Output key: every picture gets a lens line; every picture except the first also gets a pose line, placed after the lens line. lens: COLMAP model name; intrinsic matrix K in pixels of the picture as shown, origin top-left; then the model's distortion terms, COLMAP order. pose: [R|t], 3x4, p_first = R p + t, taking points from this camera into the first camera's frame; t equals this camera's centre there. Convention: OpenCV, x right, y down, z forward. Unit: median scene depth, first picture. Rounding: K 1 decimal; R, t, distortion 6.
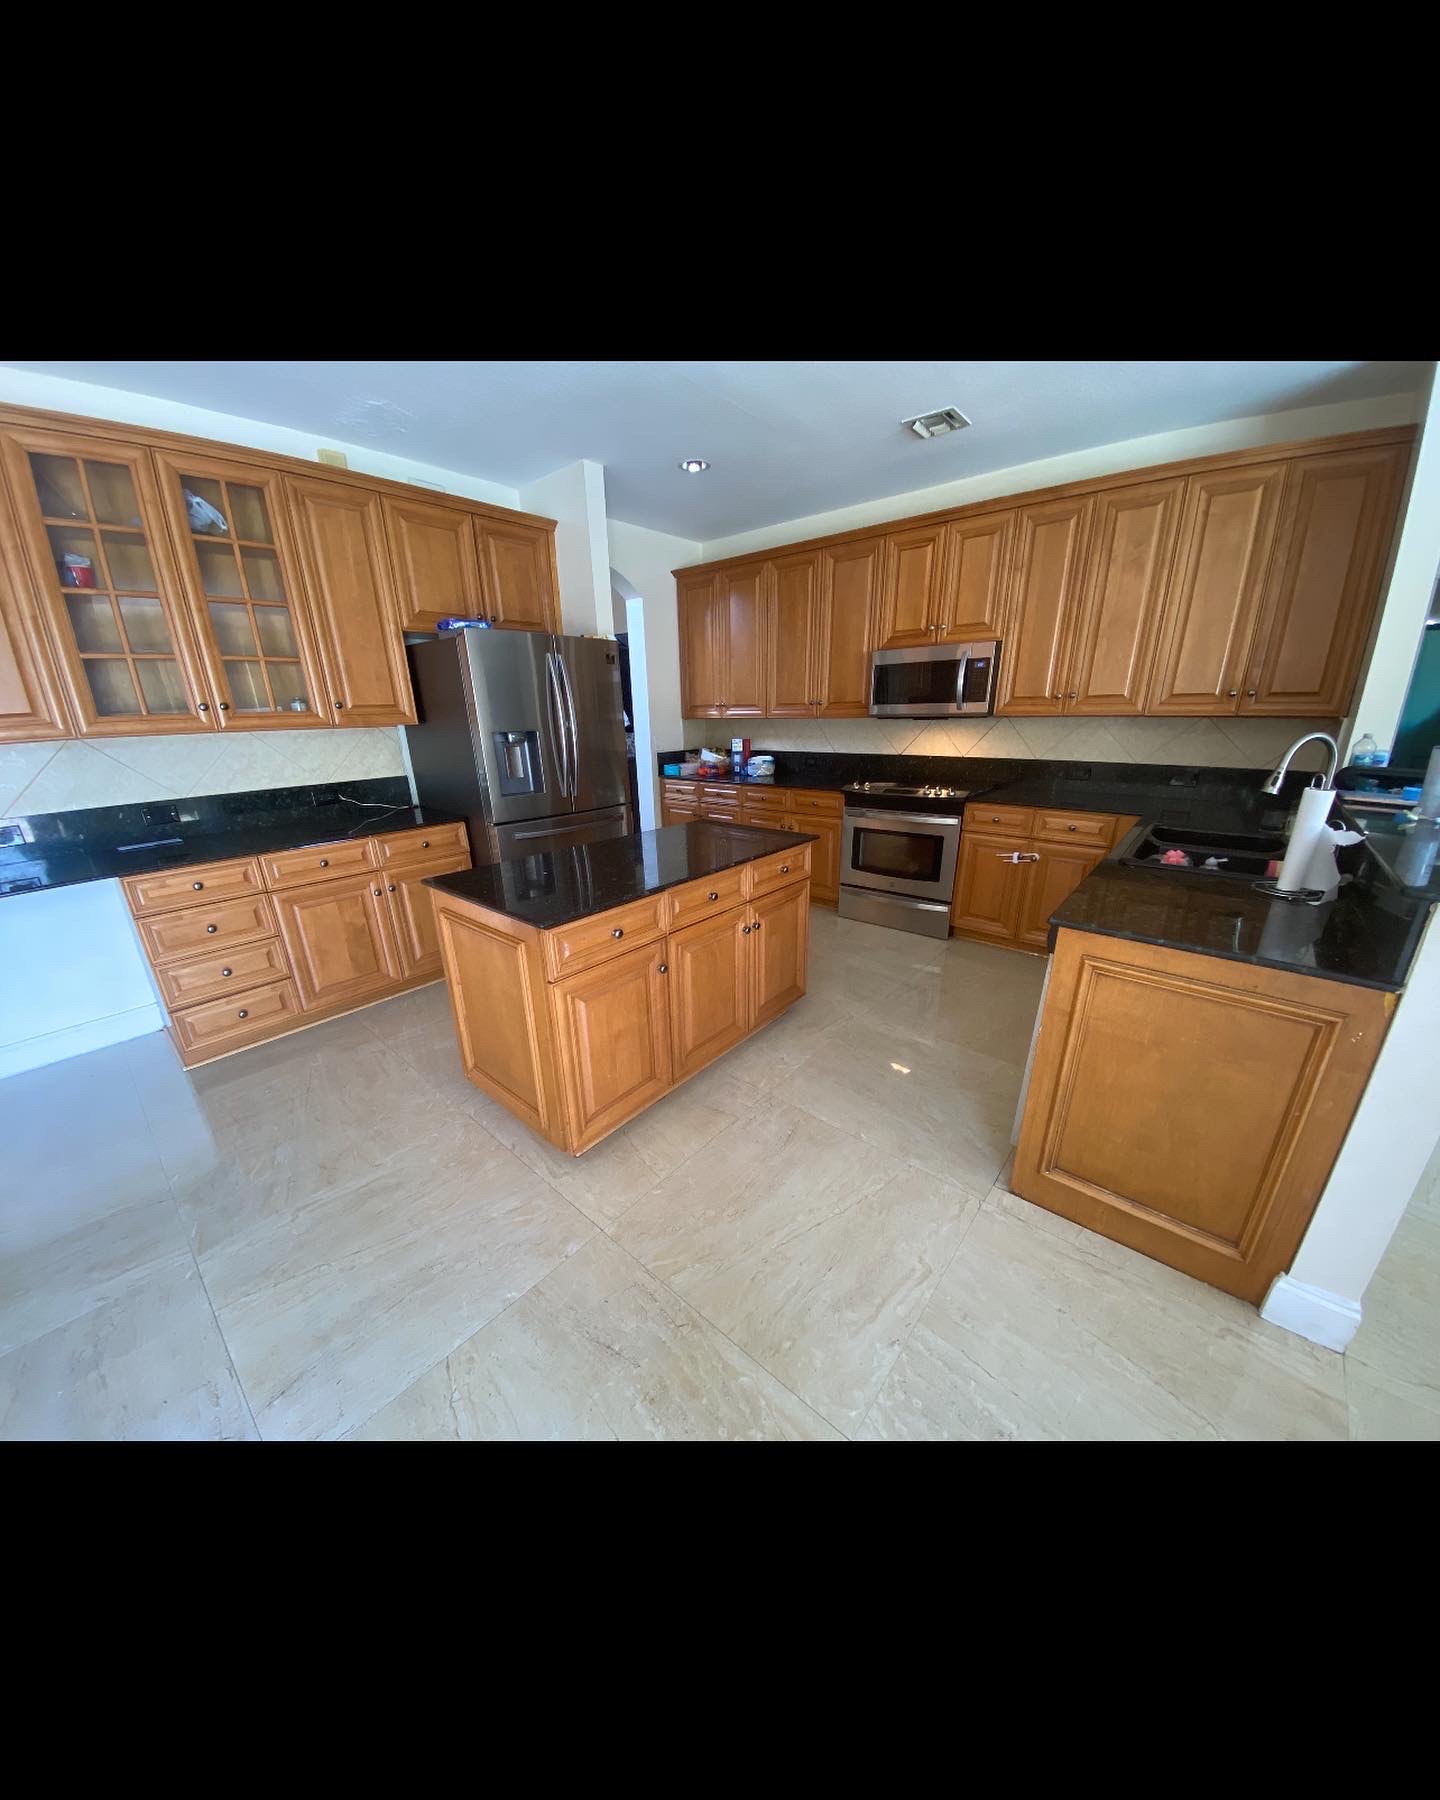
lens RADIAL K [[594.8, 0, 717.4], [0, 594.8, 907.4], [0, 0, 1]] dist [0.001804, -0.000085]
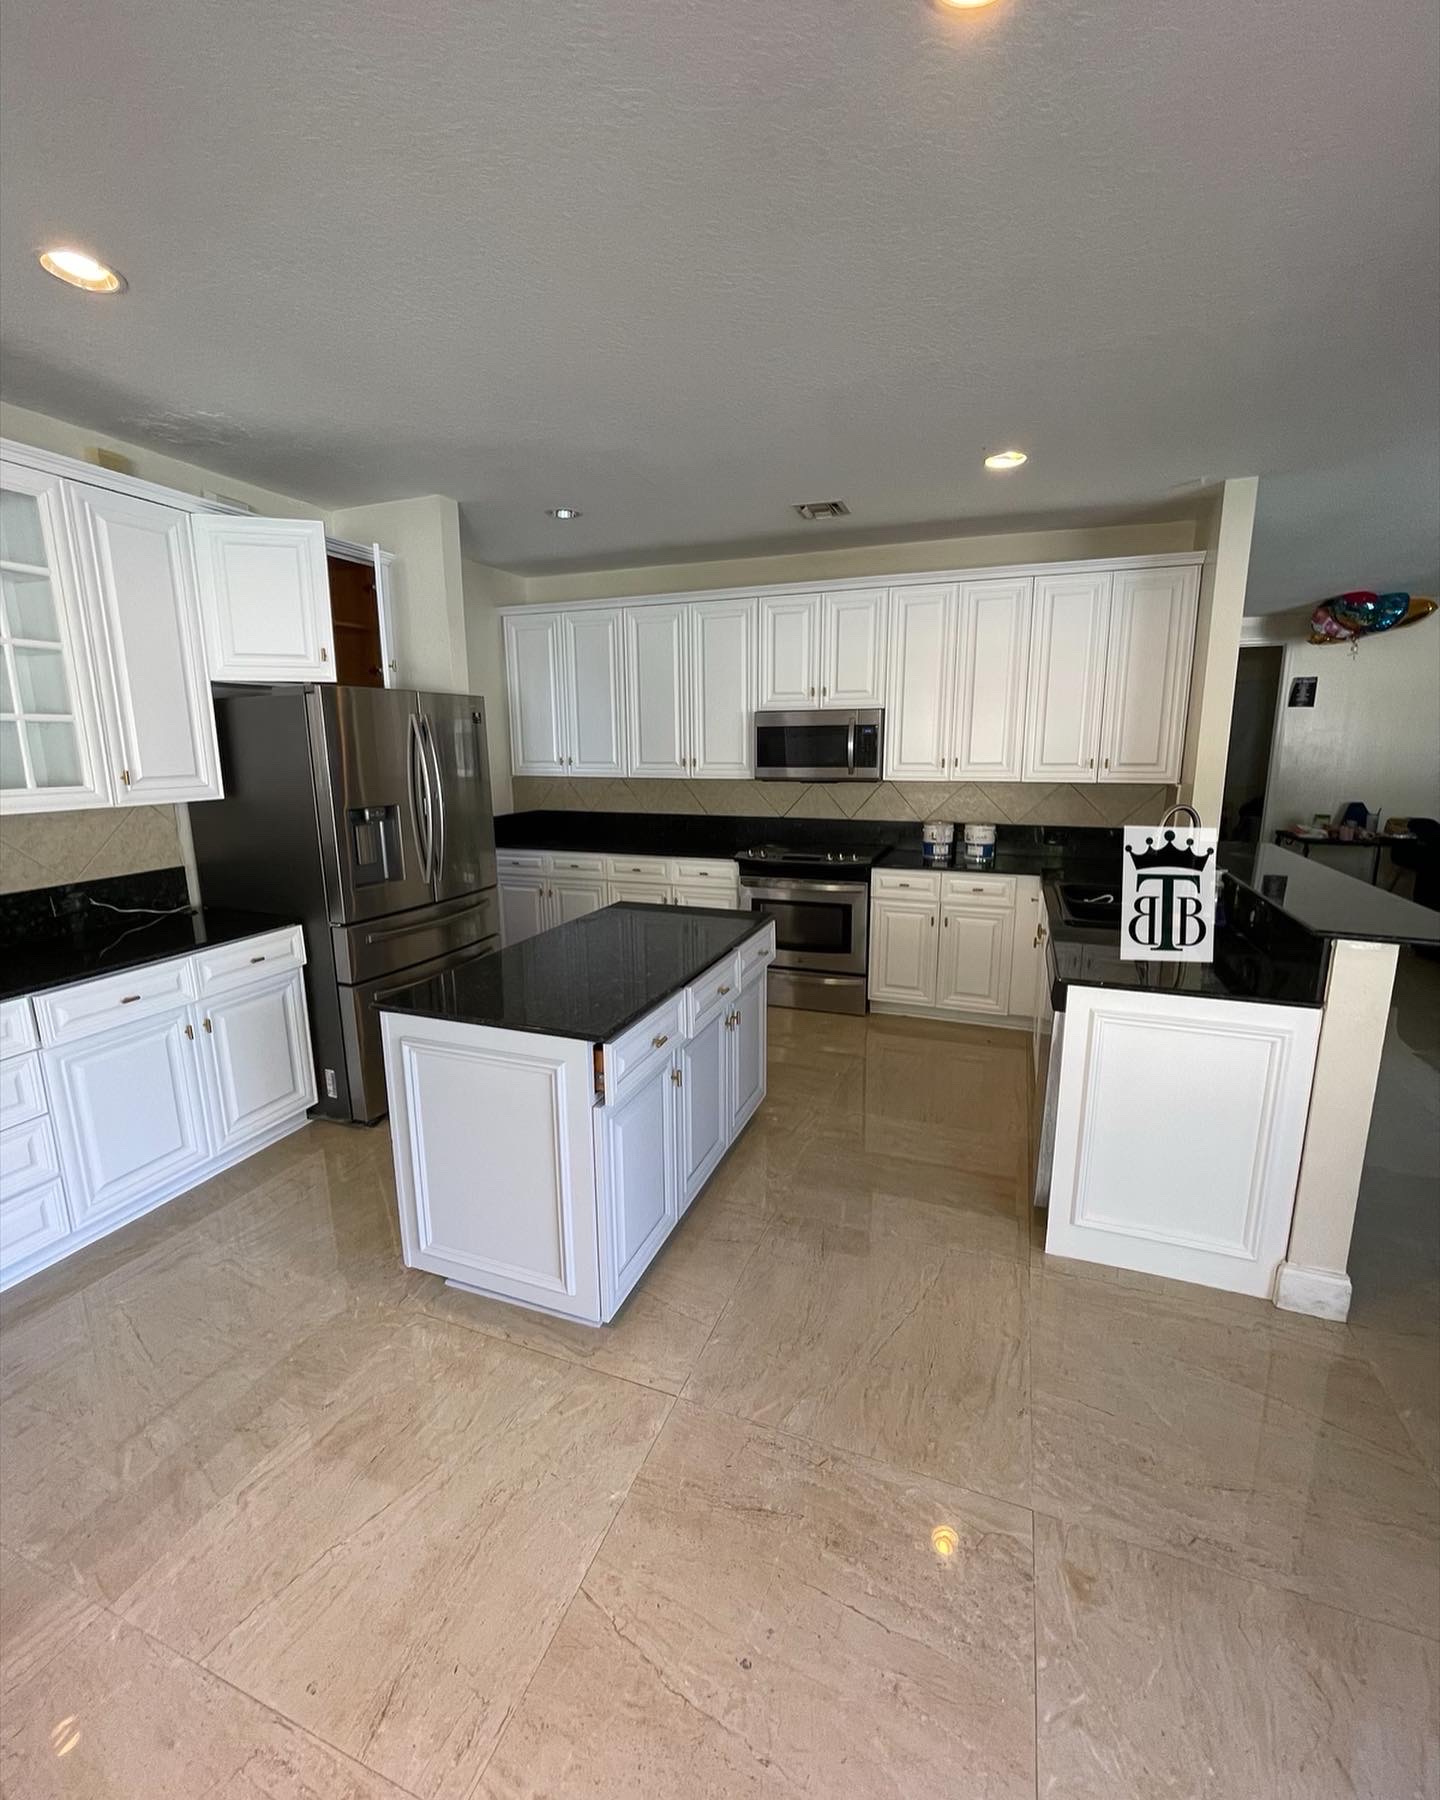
lens RADIAL K [[771.4, 0, 721.3], [0, 771.4, 889.9], [0, 0, 1]] dist [0.002414, 0.000195]
pose [[0.940006, -0.053750, 0.336896, -0.260985], [0.100321, 0.987400, -0.122383, -0.015934], [-0.326073, 0.148839, 0.933554, -0.085341]]
